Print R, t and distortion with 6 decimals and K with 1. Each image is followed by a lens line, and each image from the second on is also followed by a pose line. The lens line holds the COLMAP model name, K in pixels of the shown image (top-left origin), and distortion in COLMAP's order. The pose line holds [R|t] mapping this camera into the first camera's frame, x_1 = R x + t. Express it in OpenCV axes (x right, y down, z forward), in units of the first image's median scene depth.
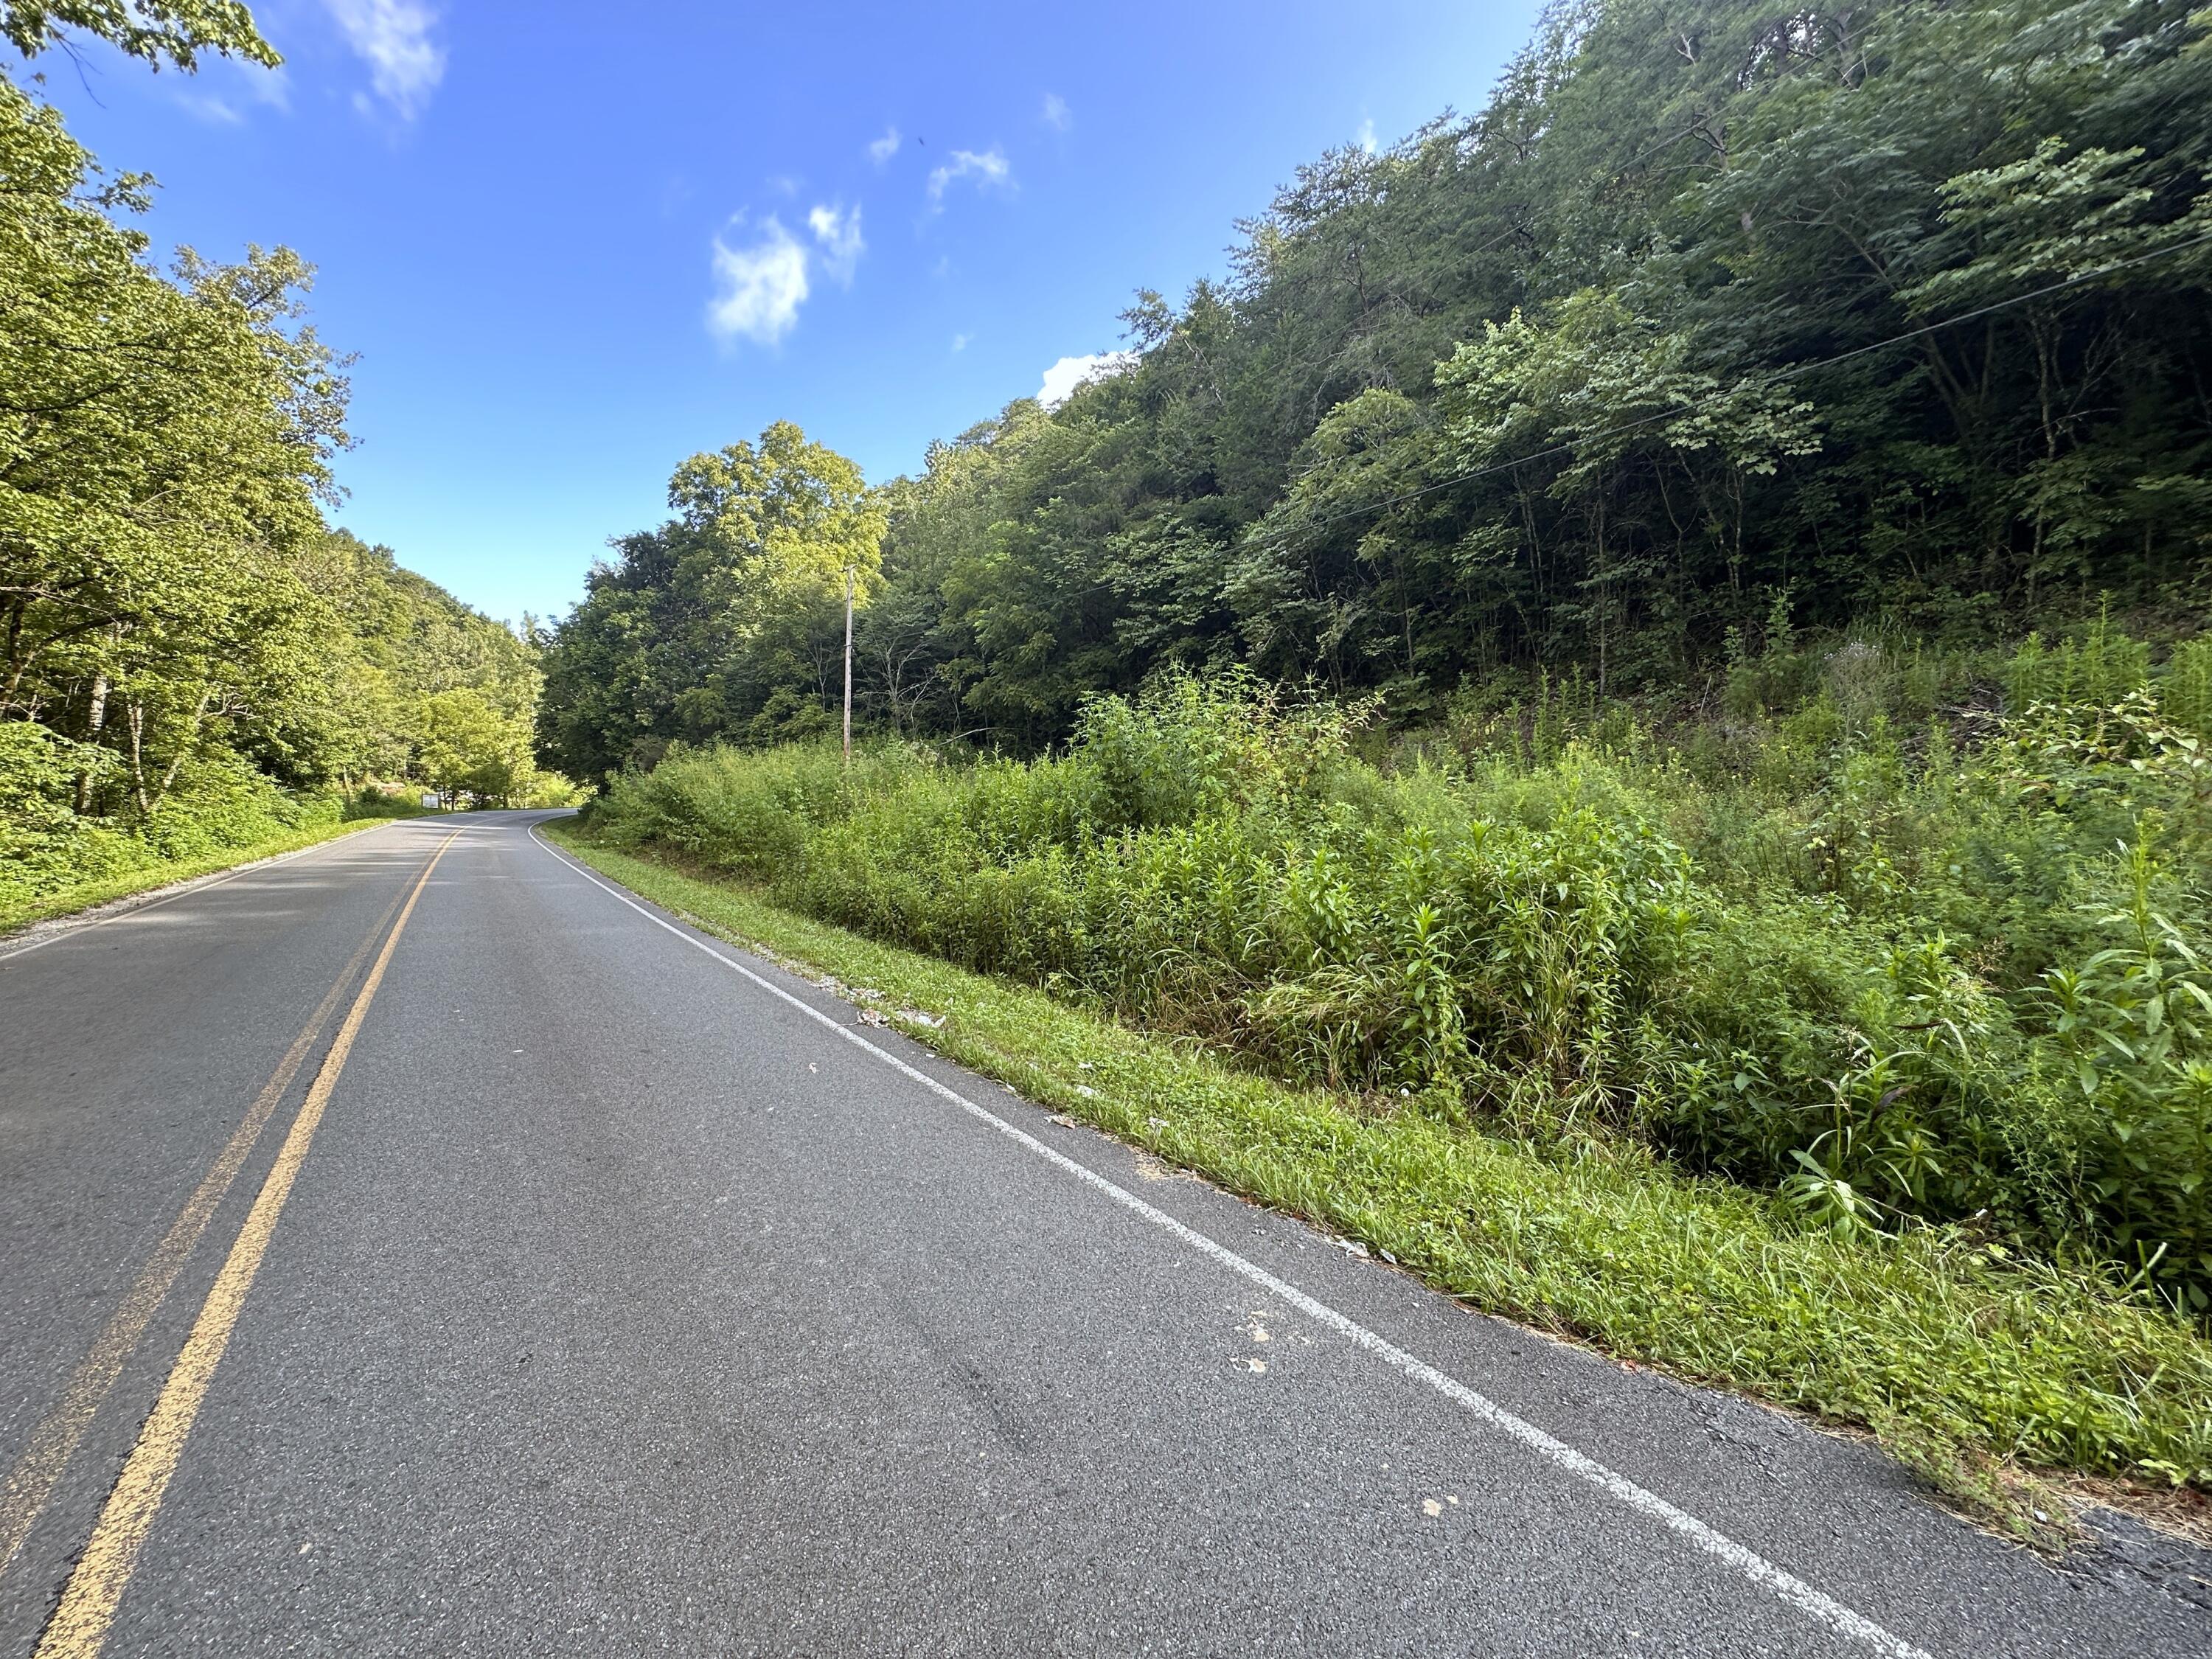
lens RADIAL K [[892.8, 0, 1109.1], [0, 892.8, 830.6], [0, 0, 1]] dist [-0.000911, 0.000568]
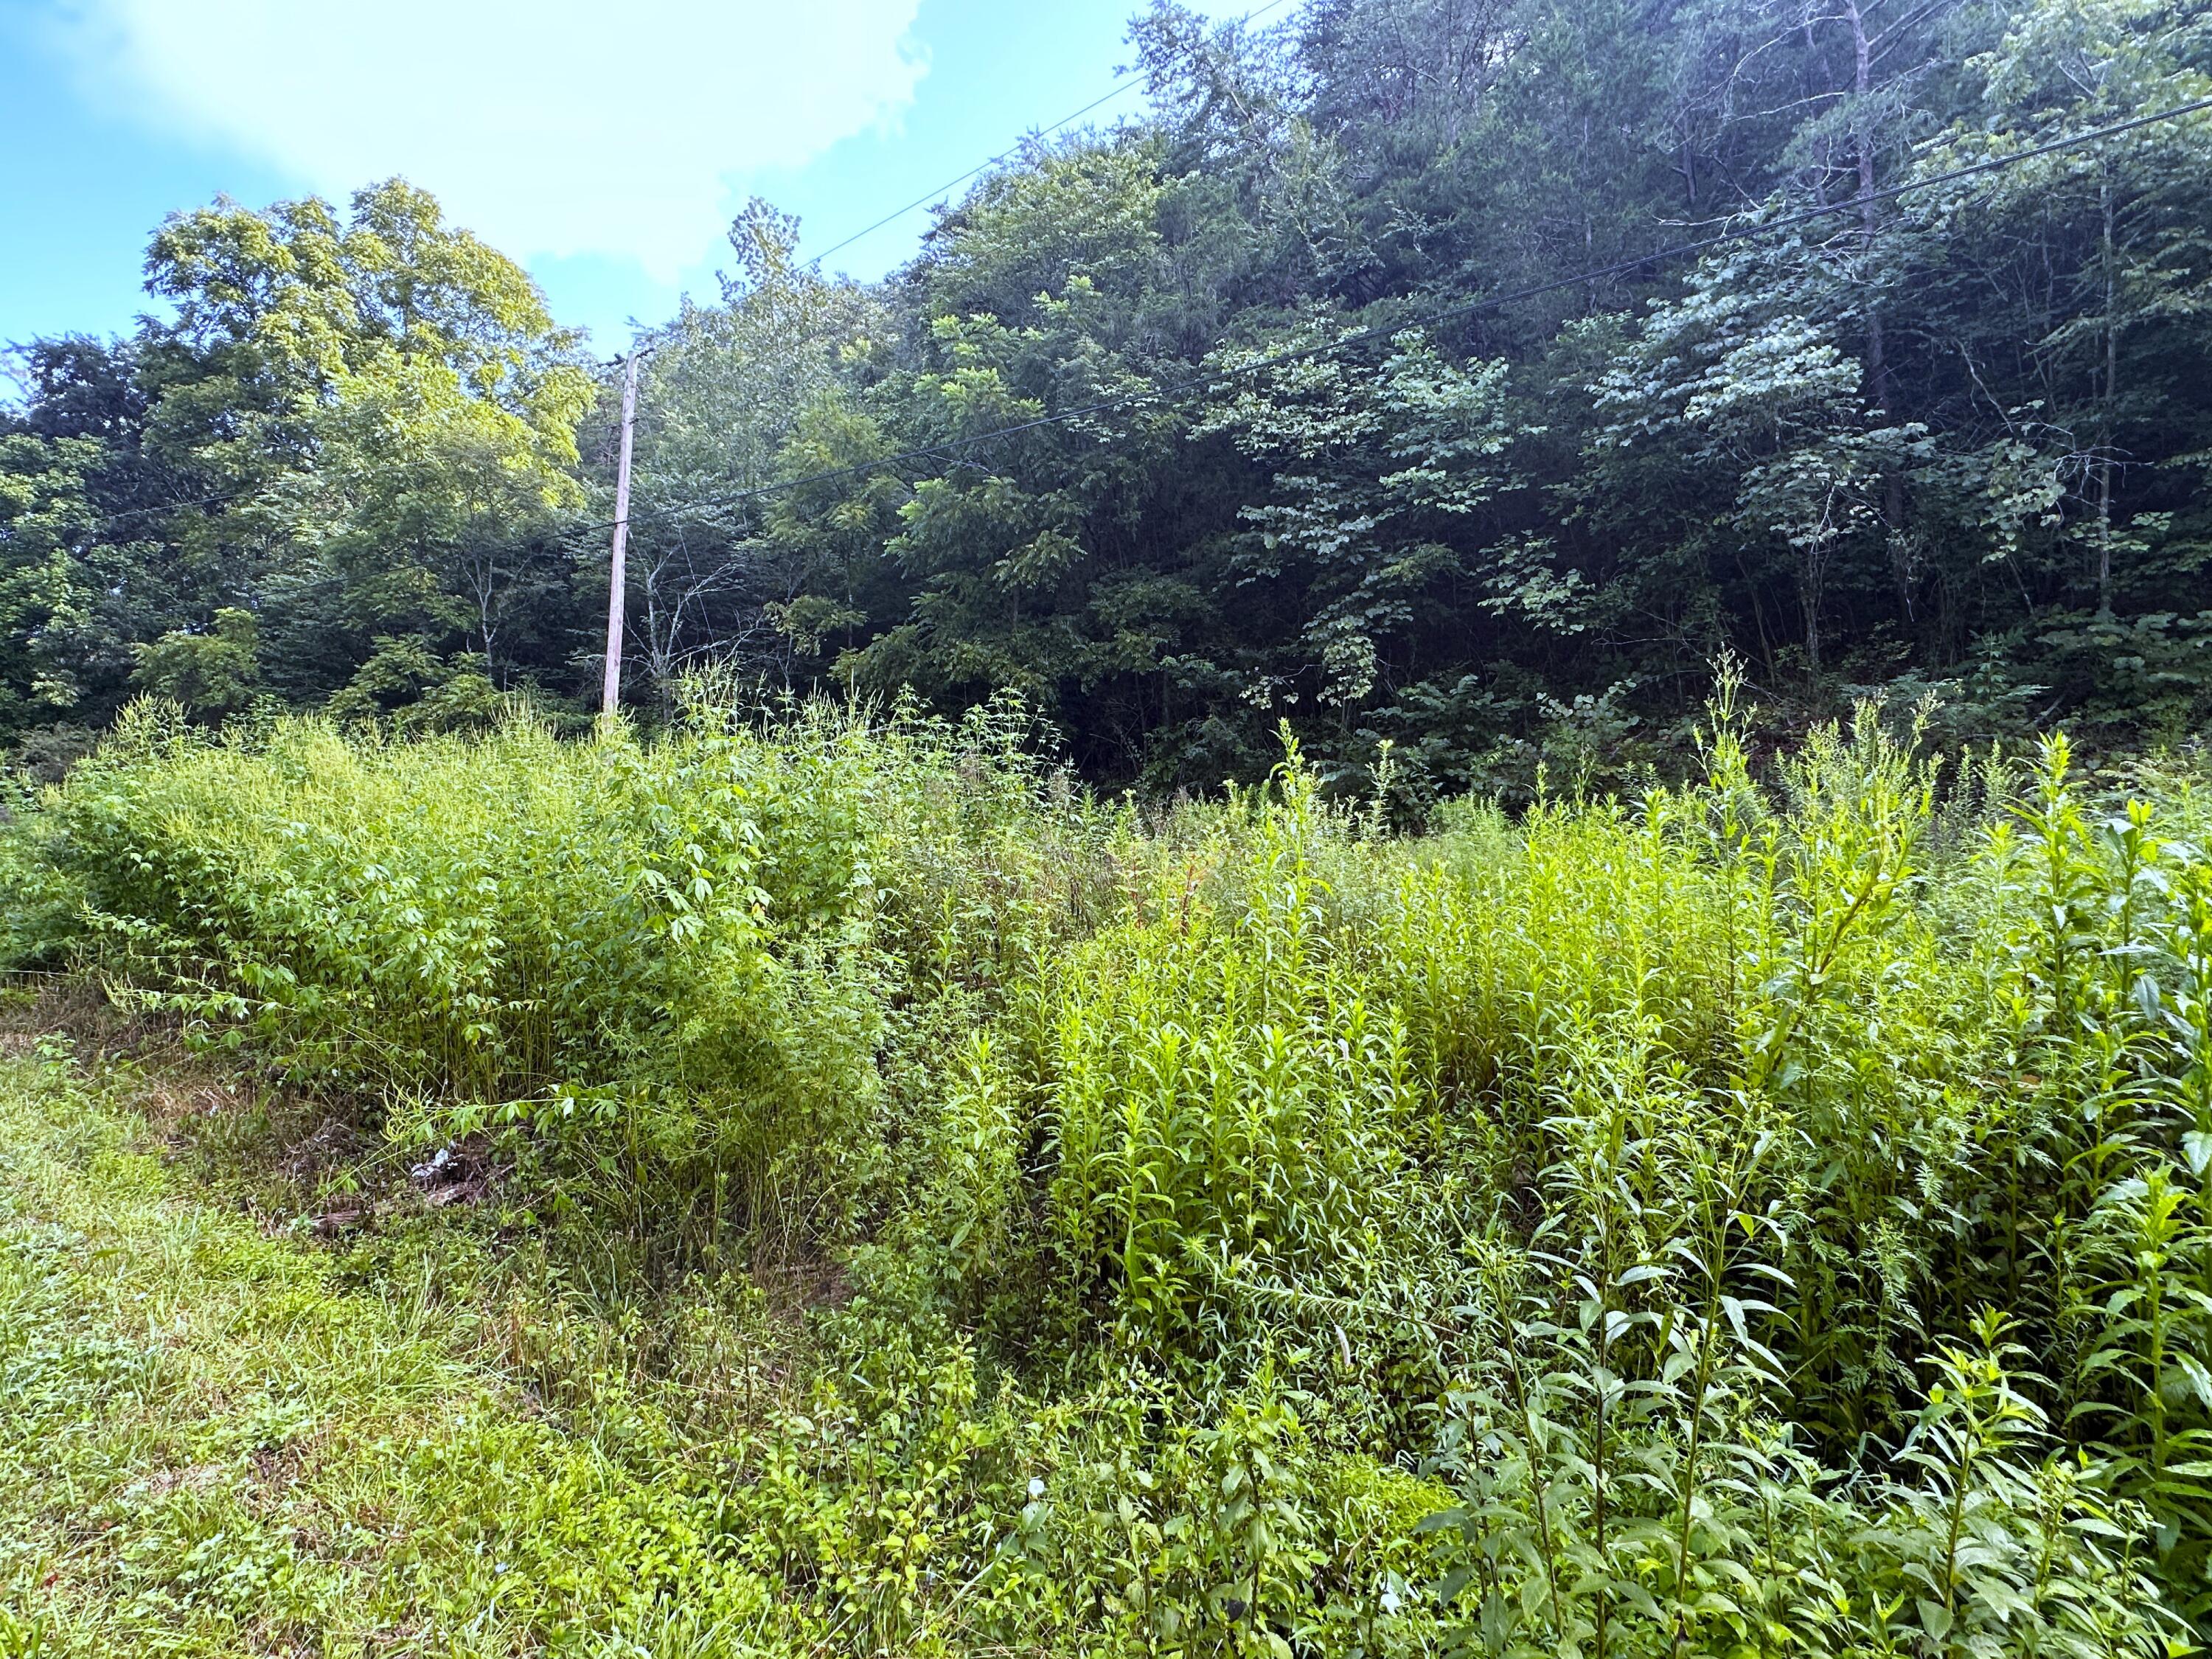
lens RADIAL K [[1092.0, 0, 1104.0], [0, 1092.0, 832.8], [0, 0, 1]] dist [0.002023, -0.000780]
pose [[0.959443, 0.023688, 0.280905, -0.331897], [-0.003936, 0.997492, -0.070669, -0.022244], [-0.281874, 0.066697, 0.957130, 0.657890]]
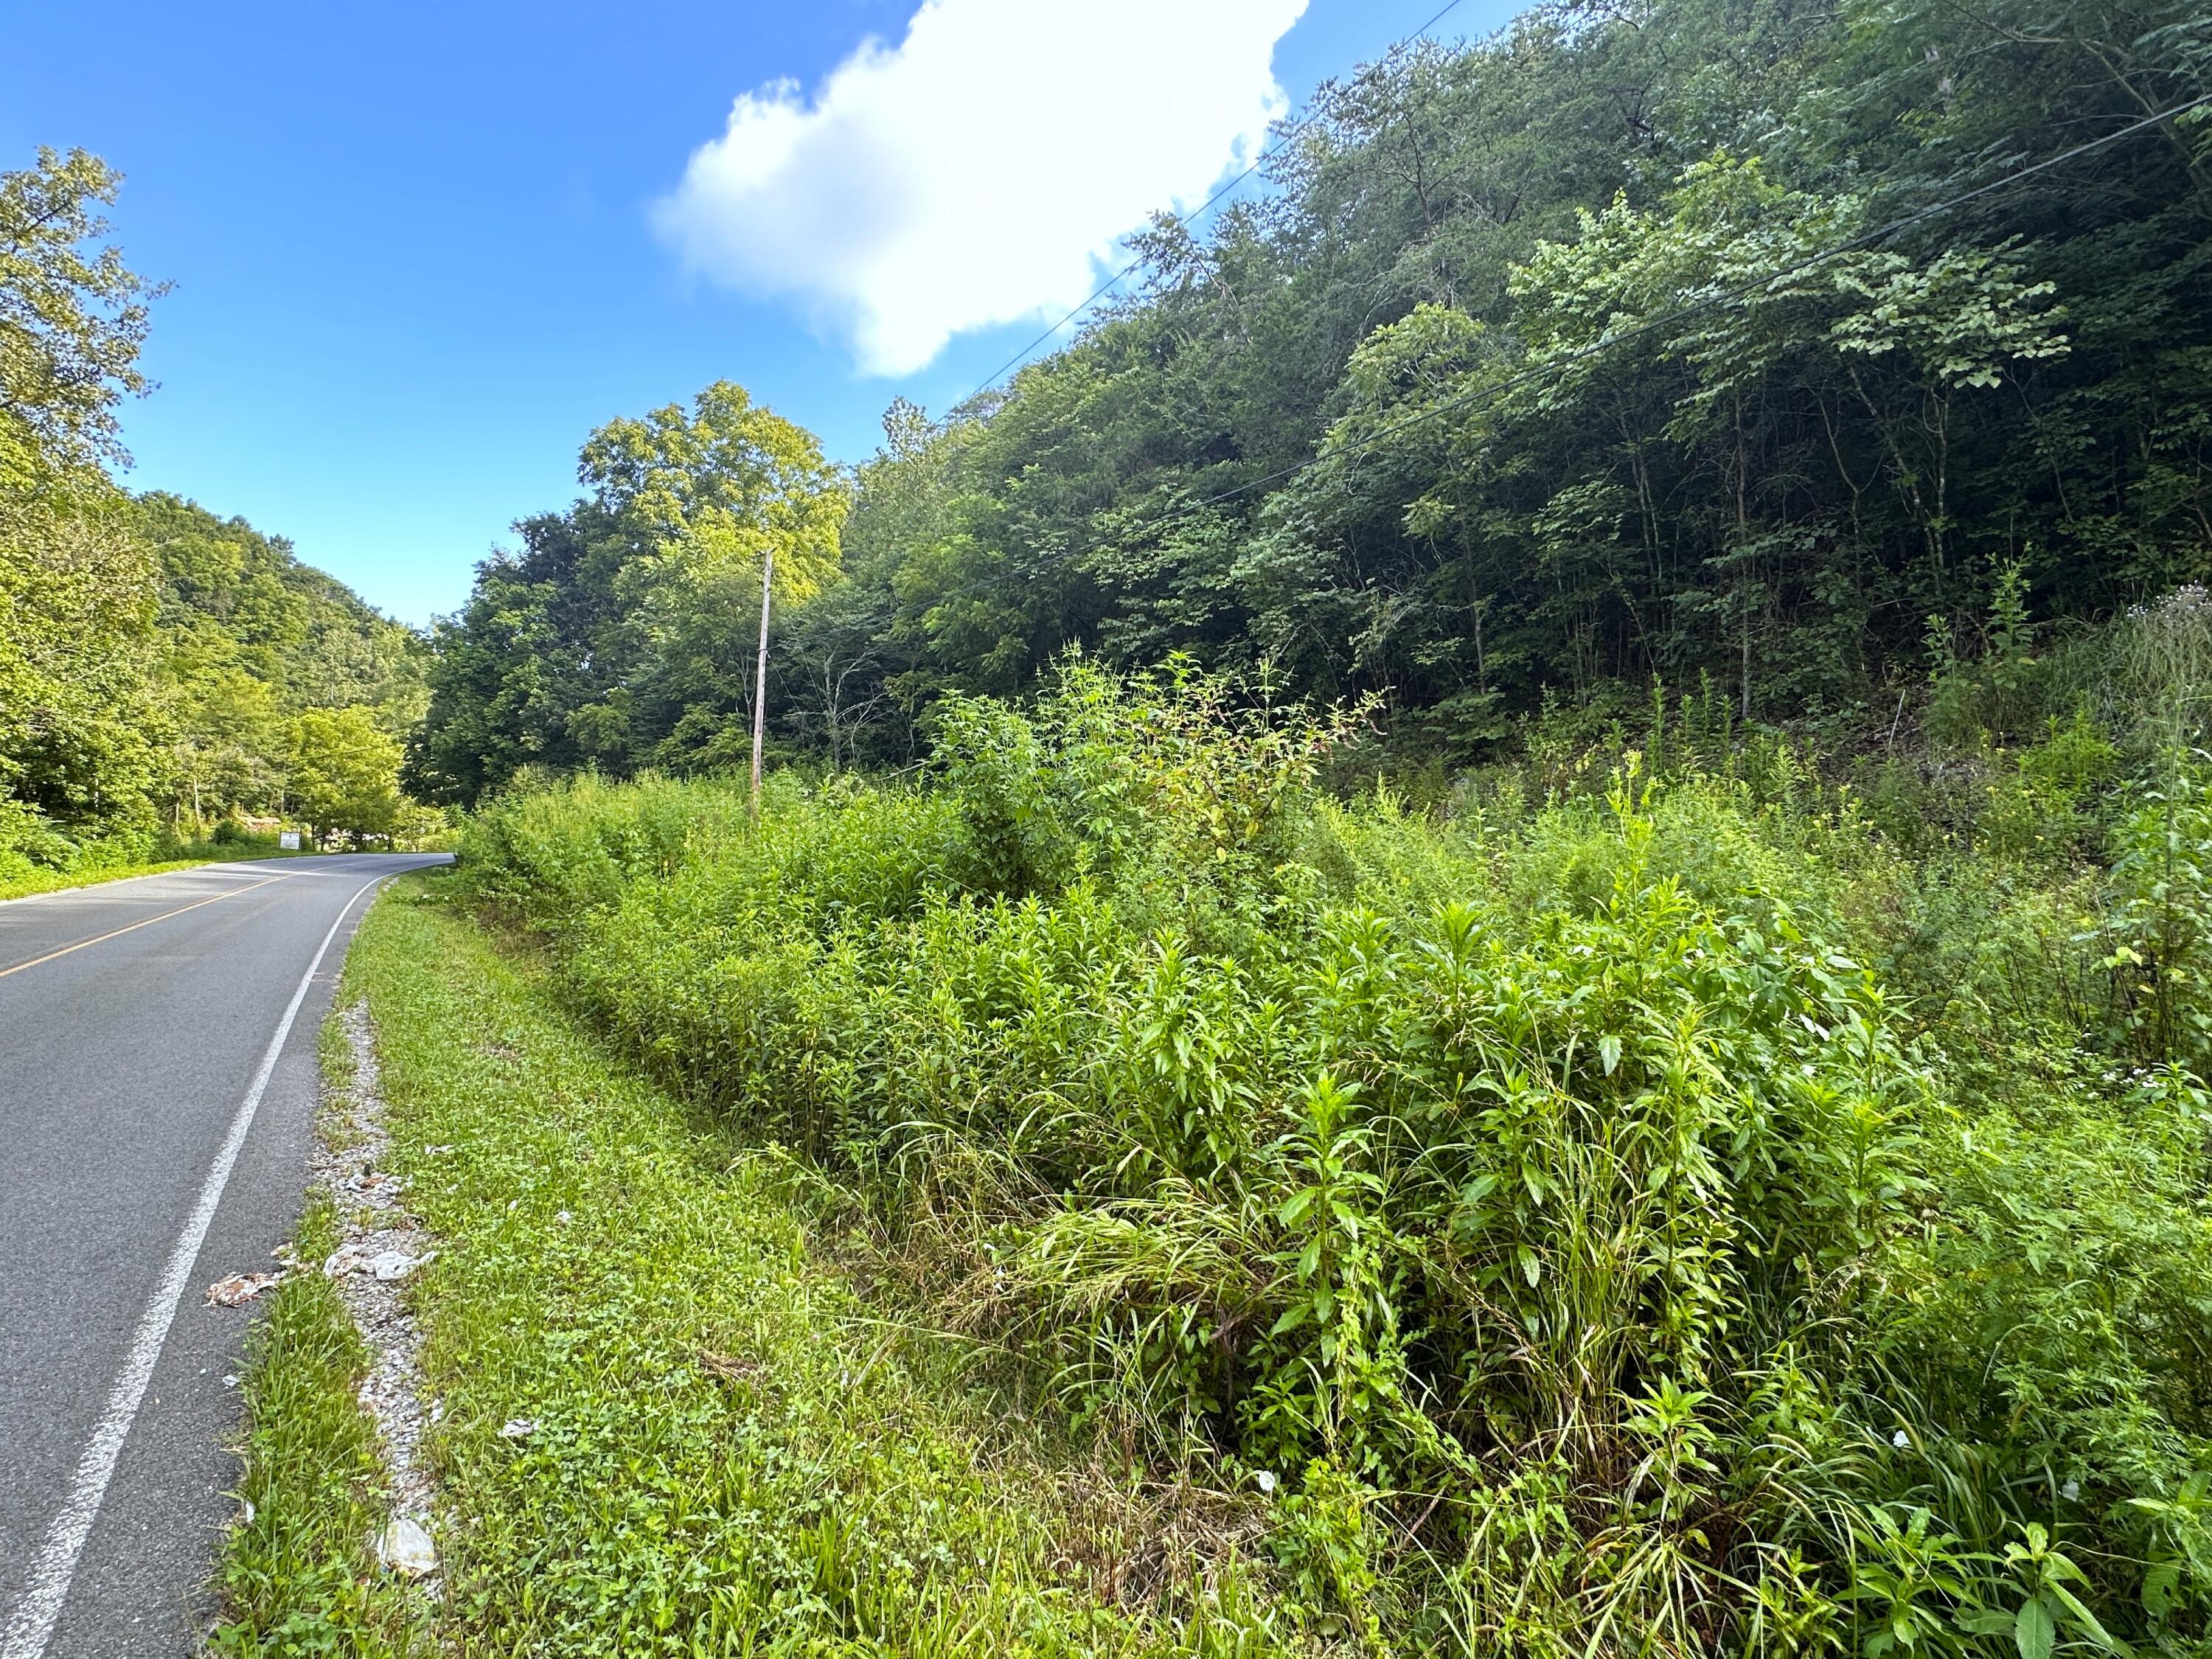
lens RADIAL K [[1092.0, 0, 1110.8], [0, 1092.0, 833.0], [0, 0, 1]] dist [0.002023, -0.000780]
pose [[0.999219, 0.019905, -0.034141, 0.073036], [-0.021778, 0.998228, -0.055375, -0.003673], [0.032978, 0.056076, 0.997882, 0.112730]]
